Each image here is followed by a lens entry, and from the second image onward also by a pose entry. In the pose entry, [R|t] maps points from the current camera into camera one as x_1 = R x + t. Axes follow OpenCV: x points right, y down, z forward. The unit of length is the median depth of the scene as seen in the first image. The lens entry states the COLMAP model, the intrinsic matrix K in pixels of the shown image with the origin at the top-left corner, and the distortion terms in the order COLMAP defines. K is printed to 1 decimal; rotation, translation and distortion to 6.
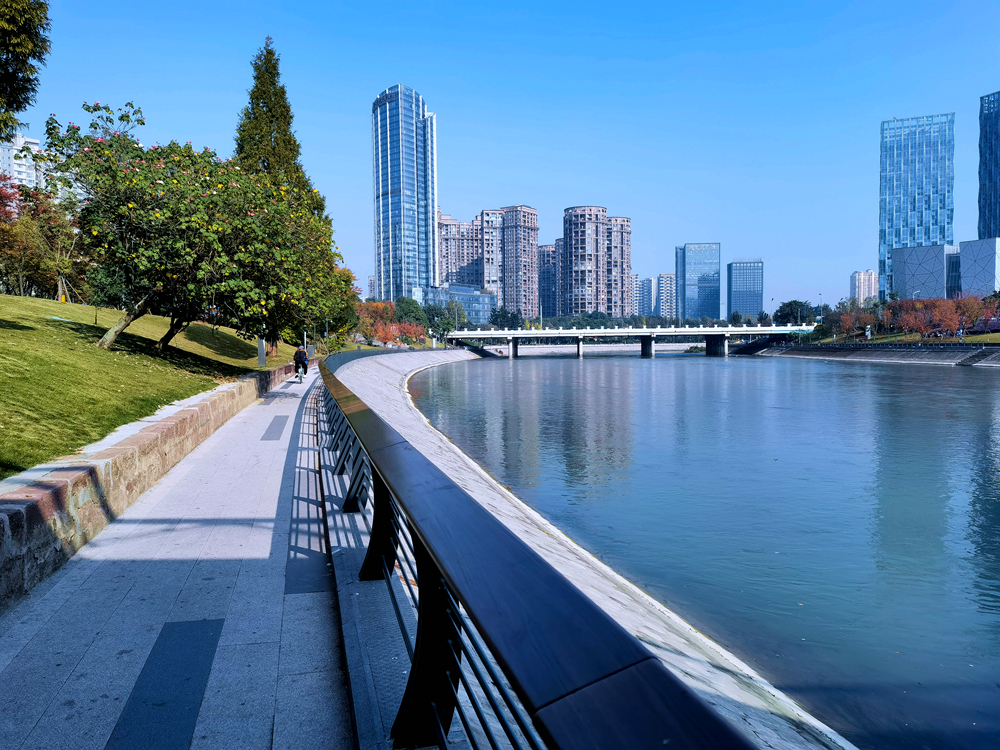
lens RADIAL K [[803.6, 0, 501.0], [0, 803.6, 379.1], [0, 0, 1]] dist [0.028106, -0.048441]
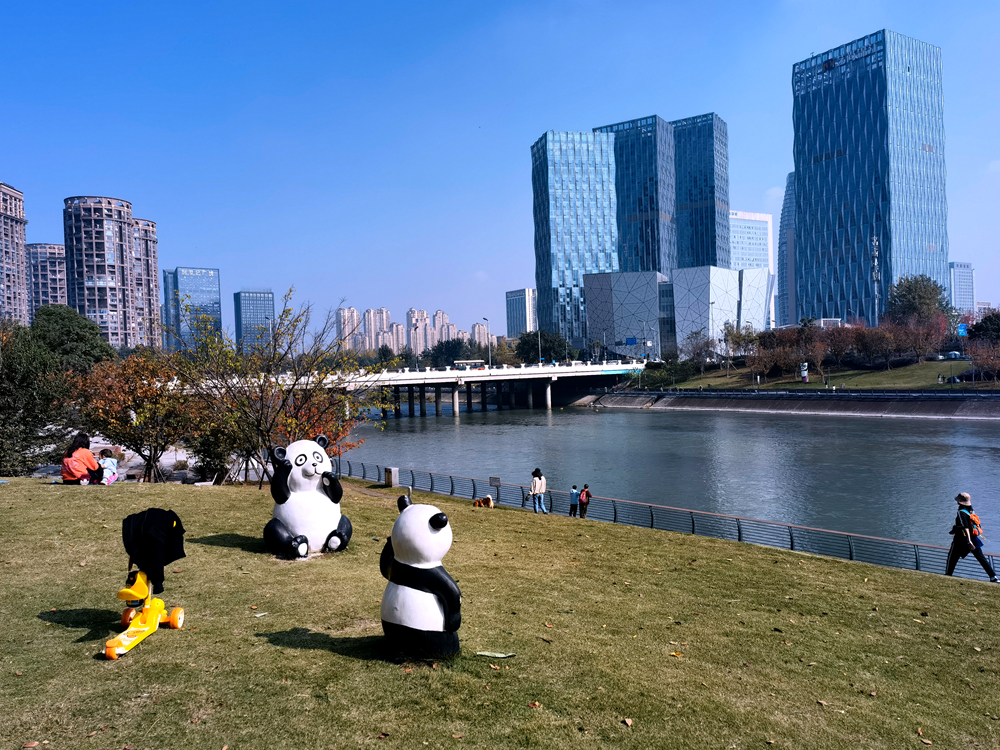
lens RADIAL K [[803.6, 0, 506.1], [0, 803.6, 377.5], [0, 0, 1]] dist [0.028106, -0.048441]
pose [[0.763933, -0.020668, 0.644965, -0.083863], [0.052200, 0.998191, -0.029842, -0.017394], [-0.643181, 0.056464, 0.763629, 0.240742]]
